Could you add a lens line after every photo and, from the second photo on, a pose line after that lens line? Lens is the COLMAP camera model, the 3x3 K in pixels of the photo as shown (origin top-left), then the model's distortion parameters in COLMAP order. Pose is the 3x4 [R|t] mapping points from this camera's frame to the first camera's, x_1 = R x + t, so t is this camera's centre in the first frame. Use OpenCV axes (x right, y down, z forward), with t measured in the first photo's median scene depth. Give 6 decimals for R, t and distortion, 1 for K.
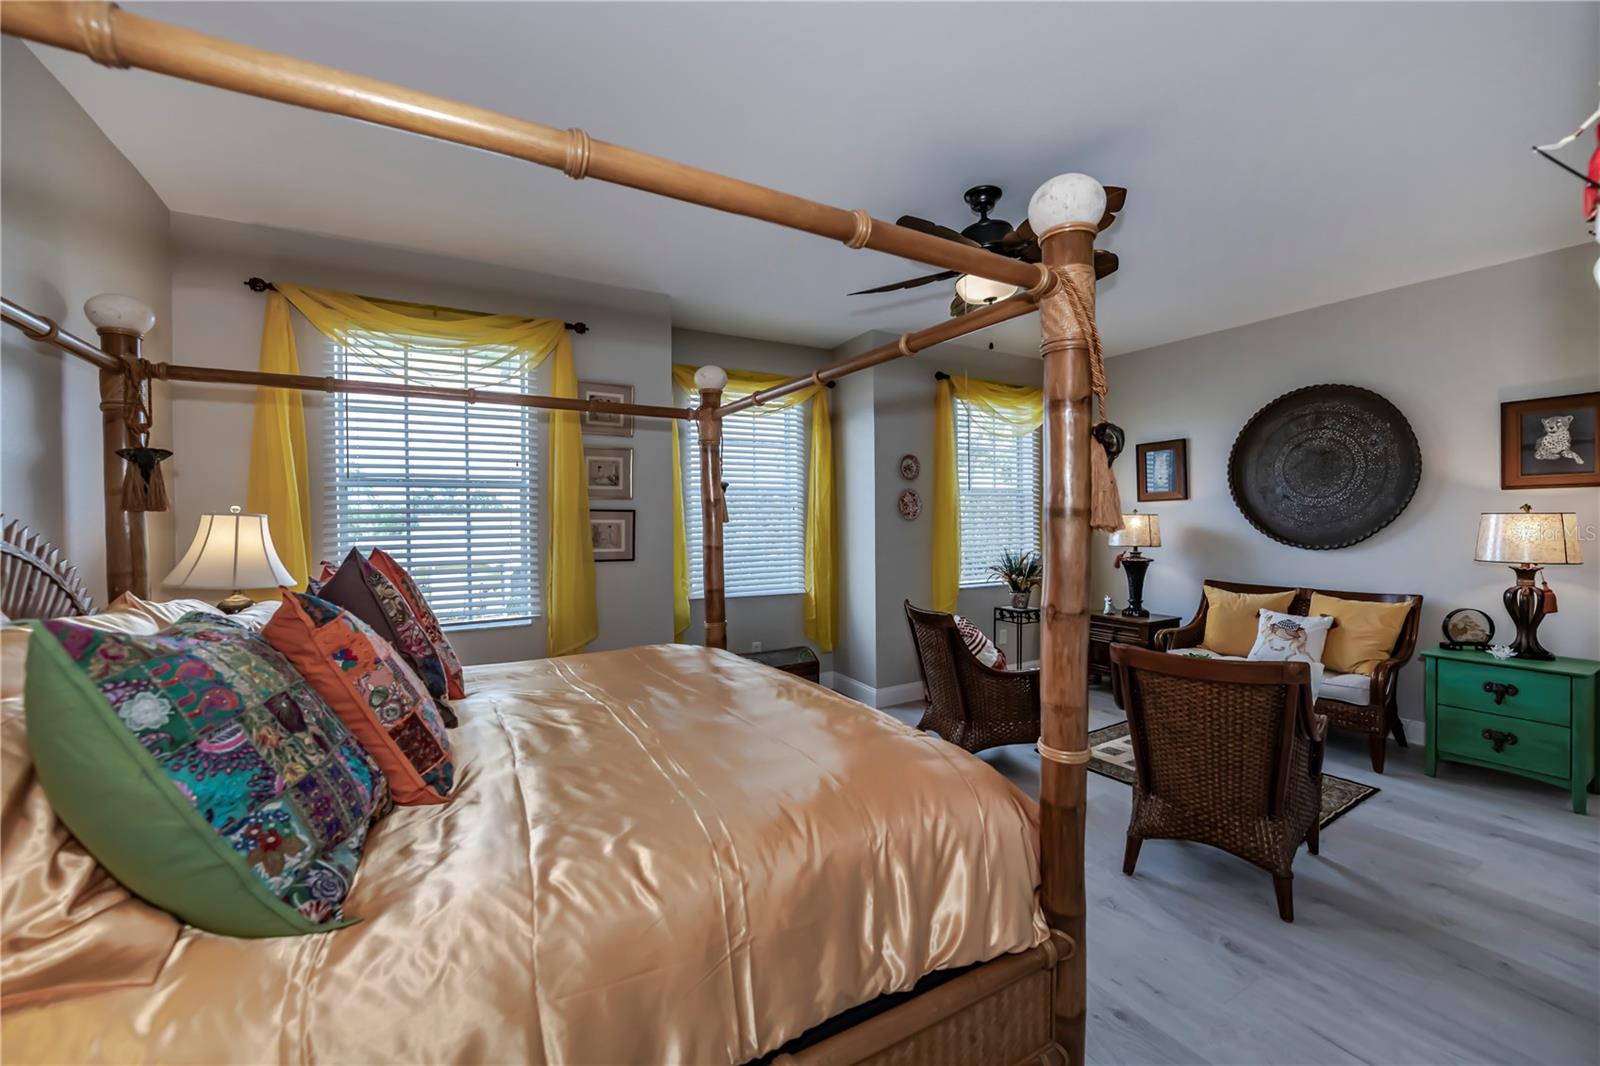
lens RADIAL K [[648.1, 0, 825.6], [0, 648.1, 517.6], [0, 0, 1]] dist [0.000067, 0.000216]
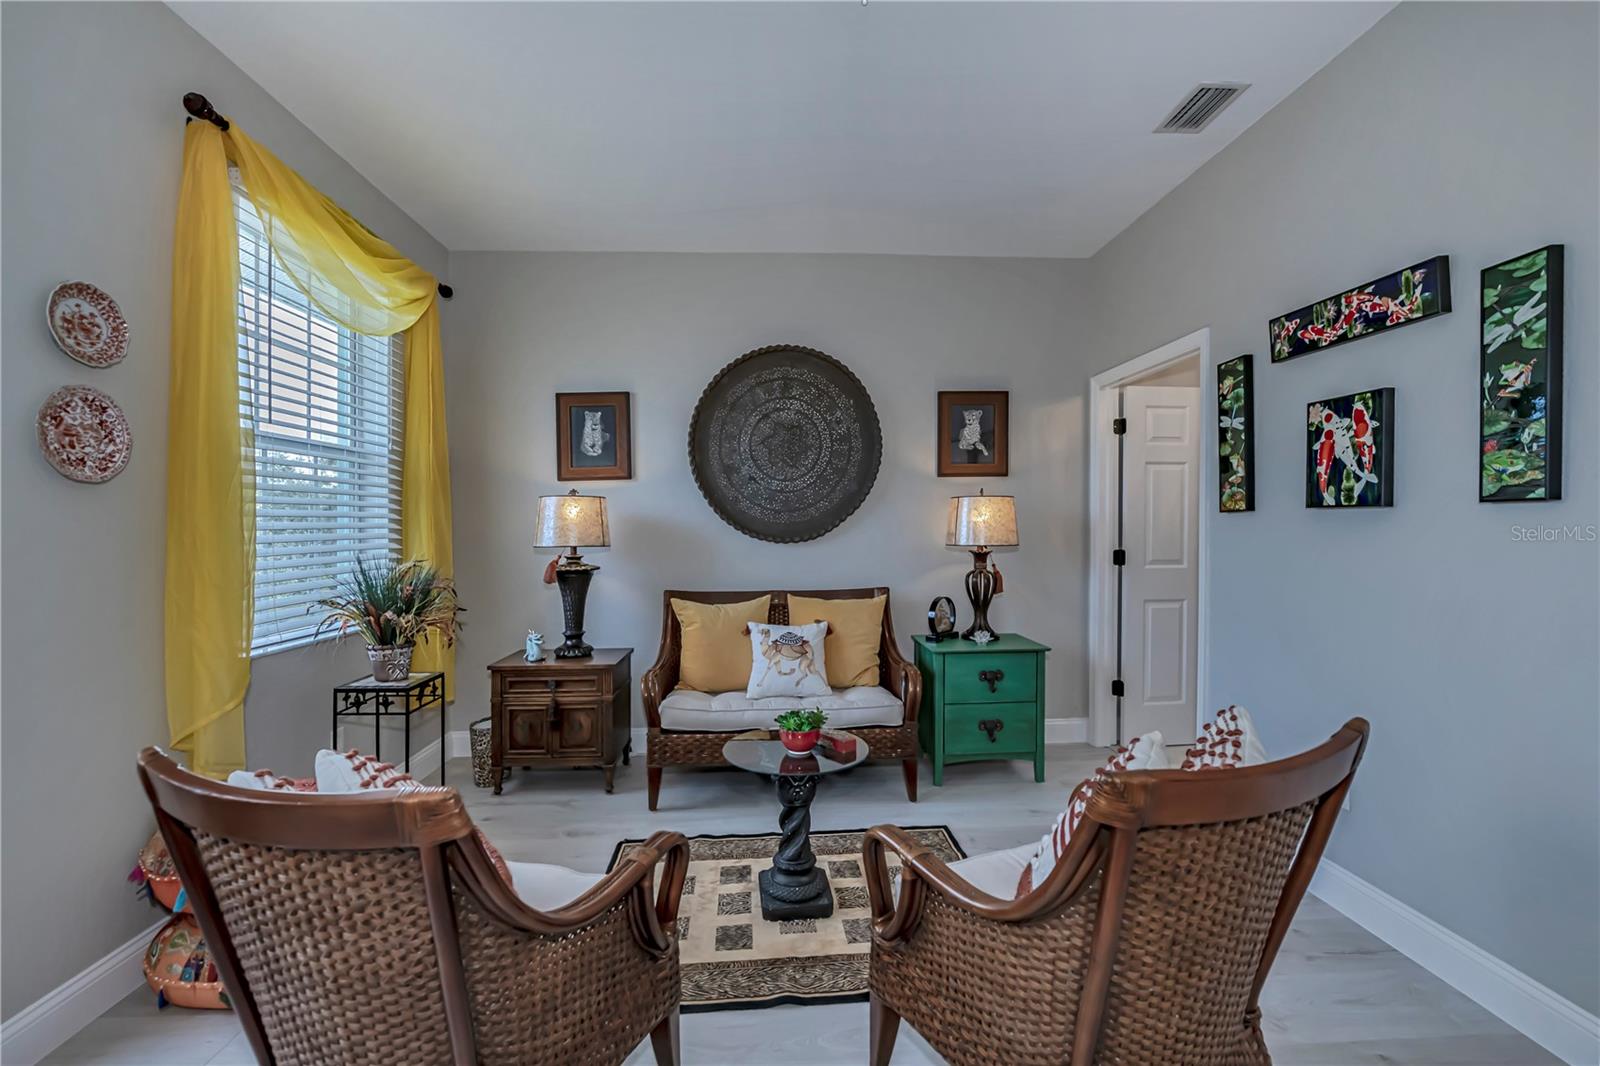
lens RADIAL K [[668.1, 0, 773.2], [0, 668.1, 522.0], [0, 0, 1]] dist [0.002082, 0.003294]
pose [[0.496082, 0.011174, 0.868204, 0.006023], [0.004032, 0.999877, -0.015172, 0.035378], [-0.868266, 0.011028, 0.495976, 0.584481]]
